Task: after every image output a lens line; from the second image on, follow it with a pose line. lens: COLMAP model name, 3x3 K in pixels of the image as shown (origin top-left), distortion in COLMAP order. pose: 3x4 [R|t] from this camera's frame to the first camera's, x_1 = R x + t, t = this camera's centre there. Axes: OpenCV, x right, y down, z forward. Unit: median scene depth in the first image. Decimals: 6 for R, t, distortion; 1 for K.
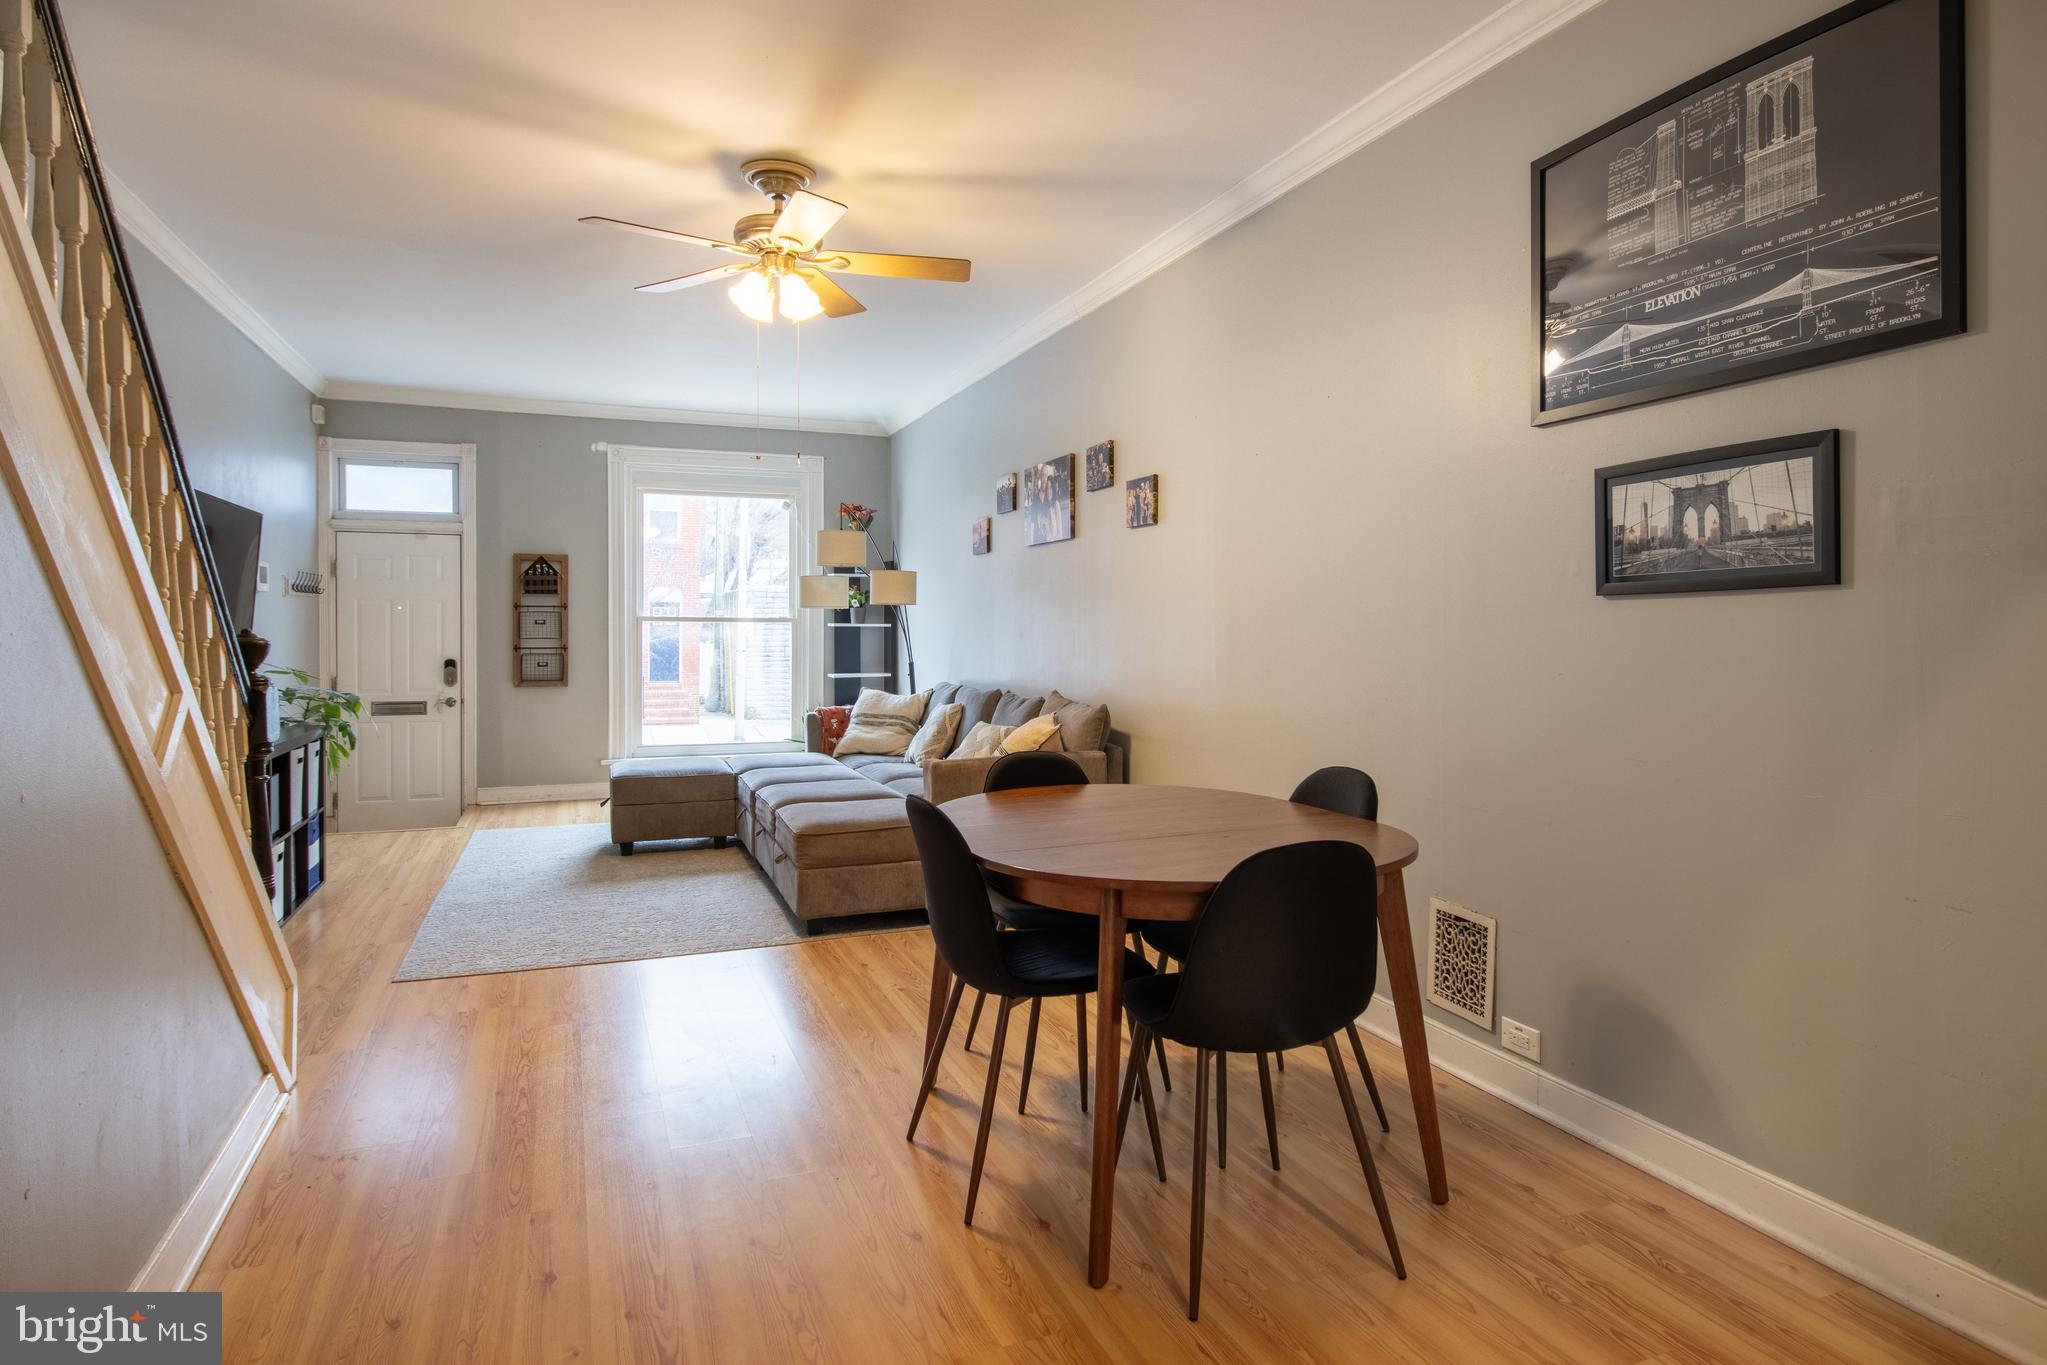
lens RADIAL K [[1151.2, 0, 1028.0], [0, 1151.2, 650.2], [0, 0, 1]] dist [0.006640, -0.015520]
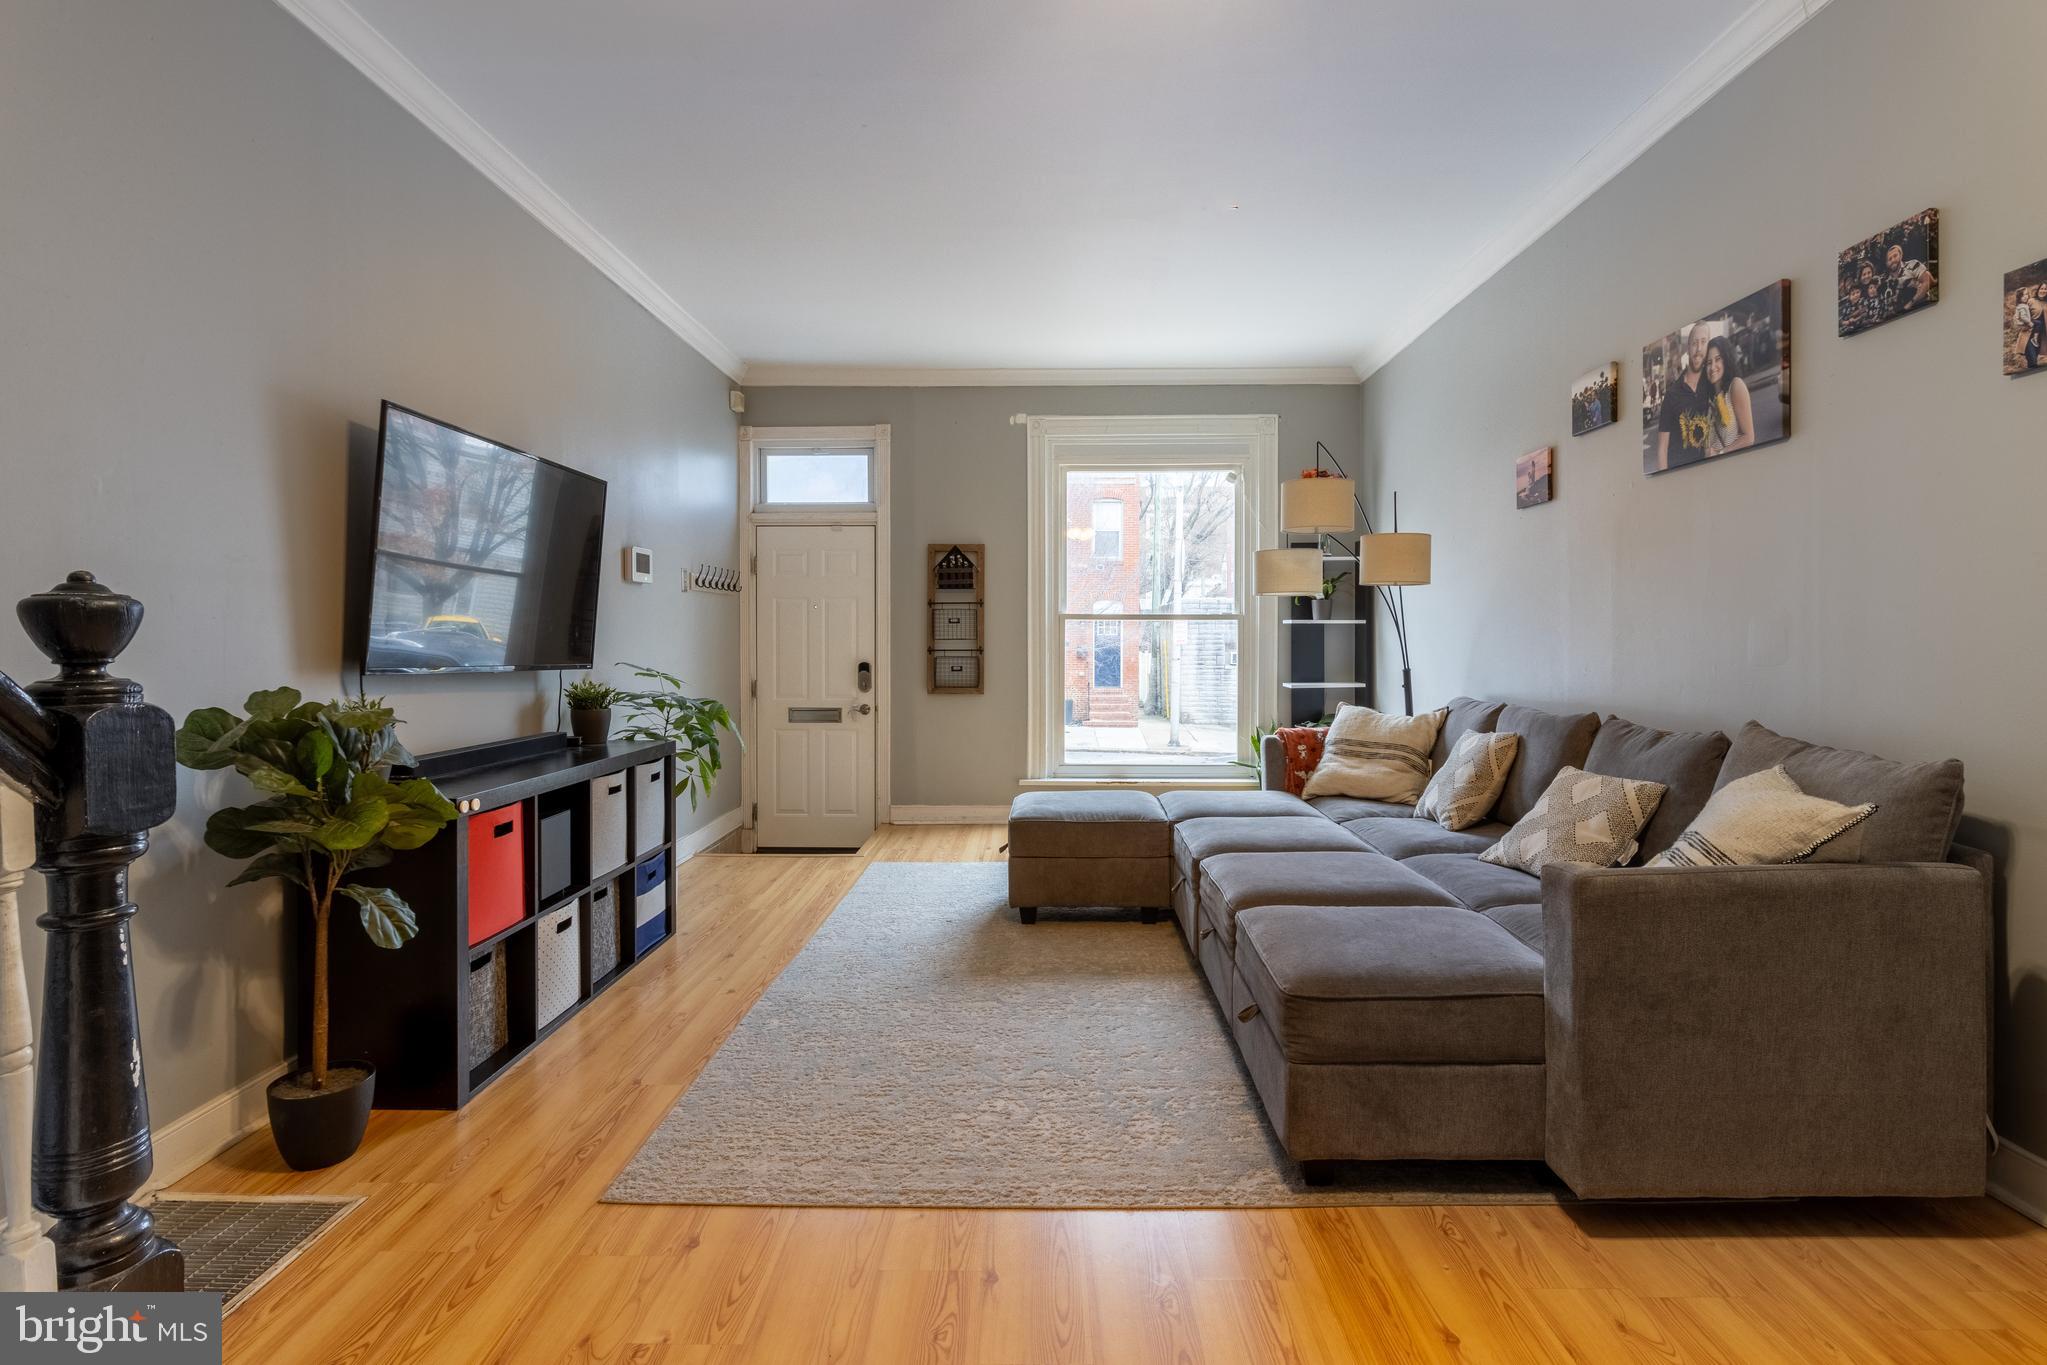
lens RADIAL K [[1011.7, 0, 1027.9], [0, 1011.7, 650.8], [0, 0, 1]] dist [-0.001254, -0.000177]
pose [[0.925158, -0.000443, -0.379581, -0.090993], [-0.003081, 0.999958, -0.008676, 0.006092], [0.379569, 0.009196, 0.925118, 0.359189]]
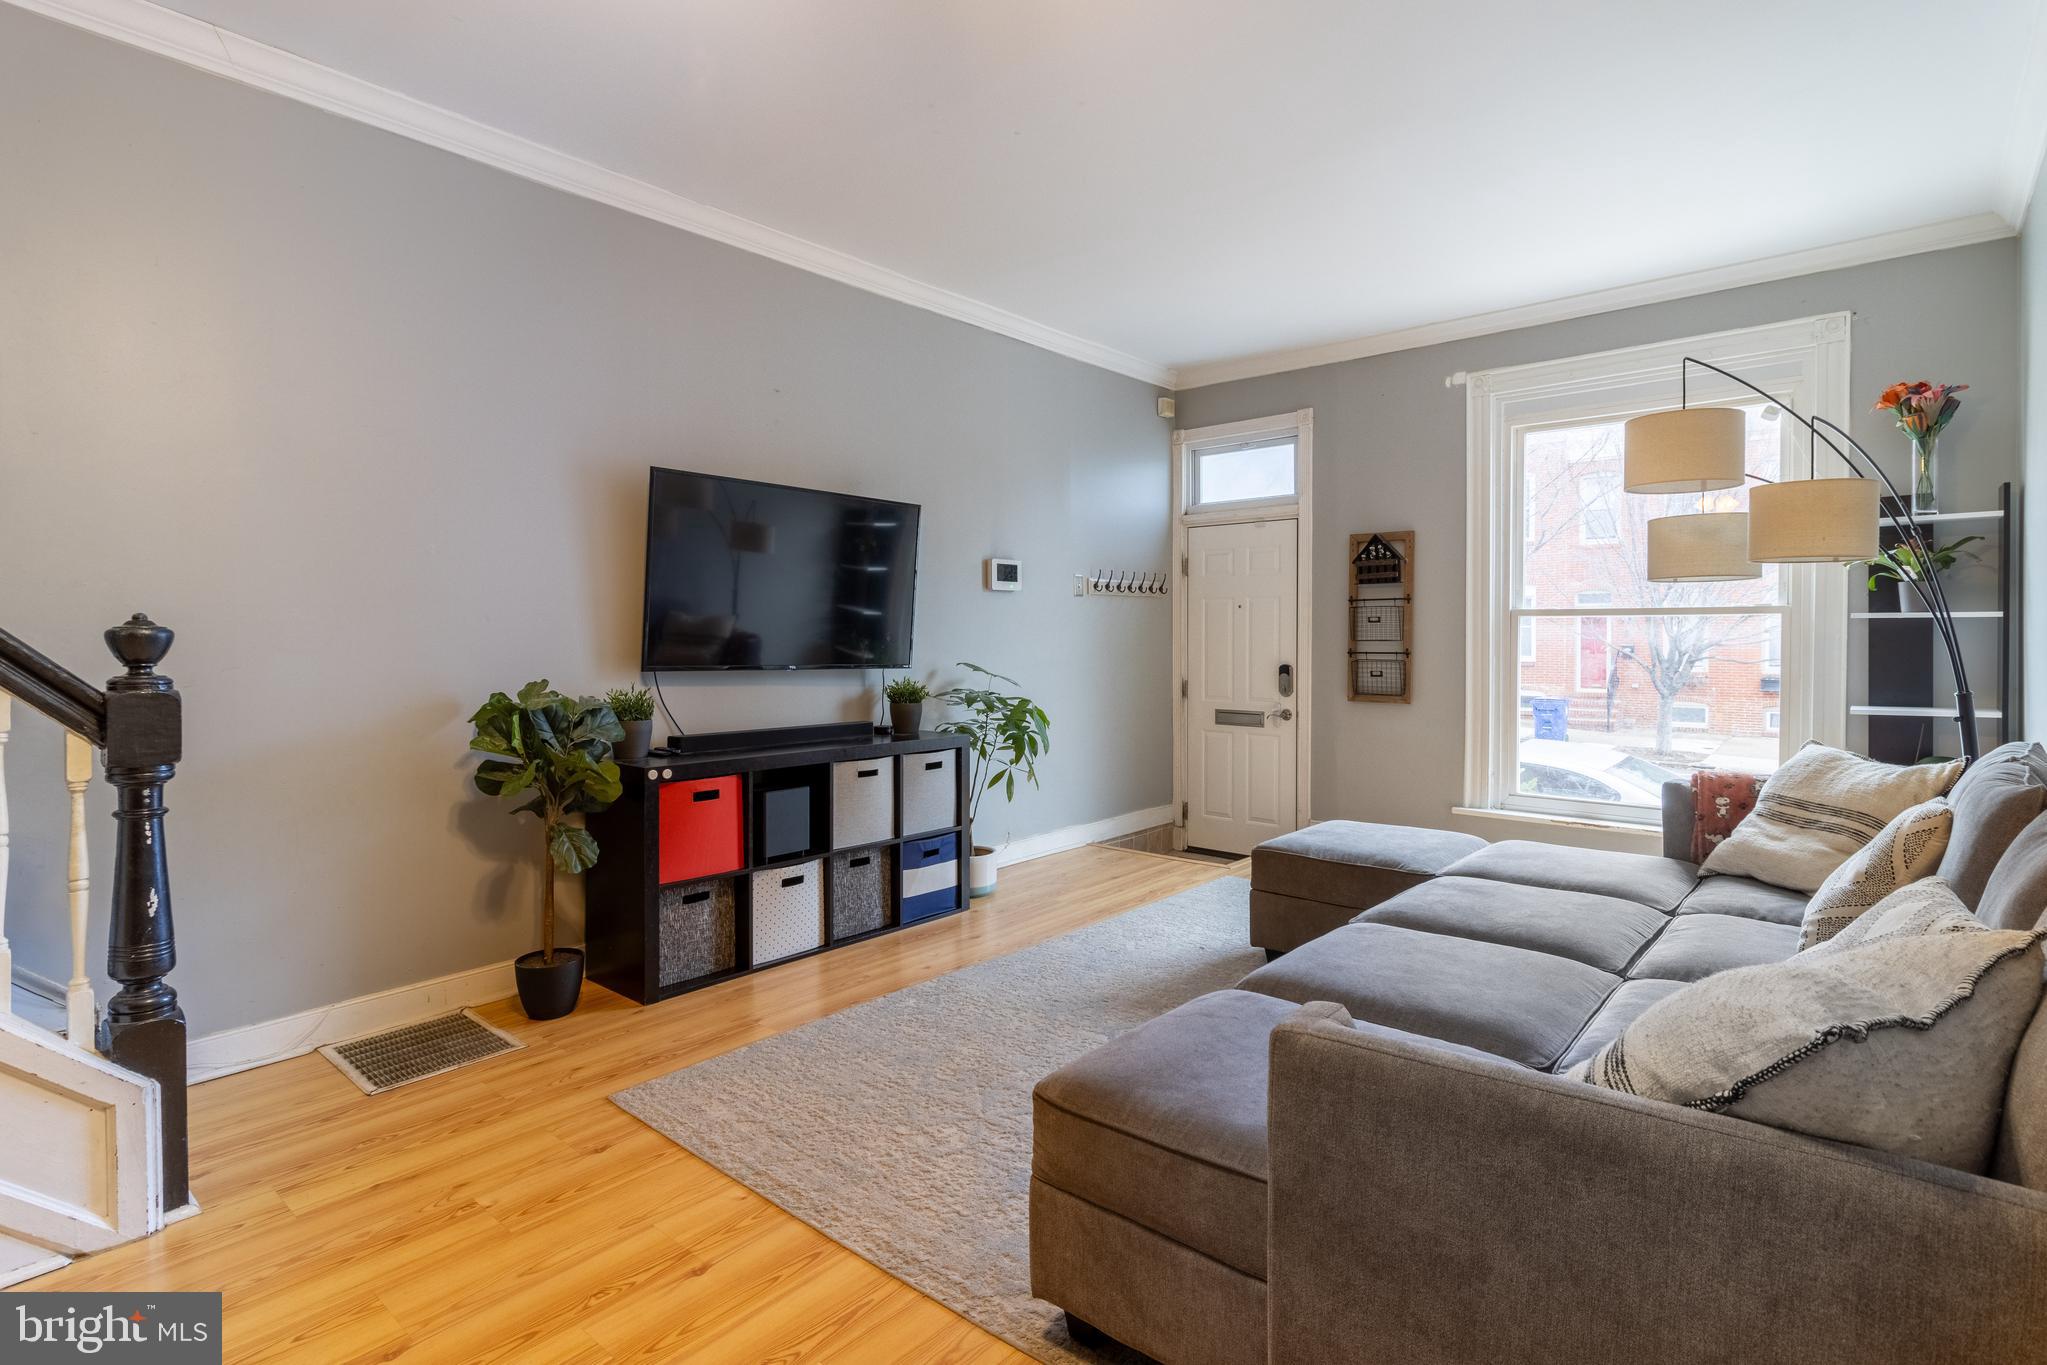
lens RADIAL K [[1011.7, 0, 1027.9], [0, 1011.7, 650.8], [0, 0, 1]] dist [-0.001254, -0.000177]
pose [[0.467564, 0.008001, -0.883923, 0.086440], [-0.013297, 0.999910, 0.002018, -0.001765], [0.883859, 0.010810, 0.467628, 0.555930]]
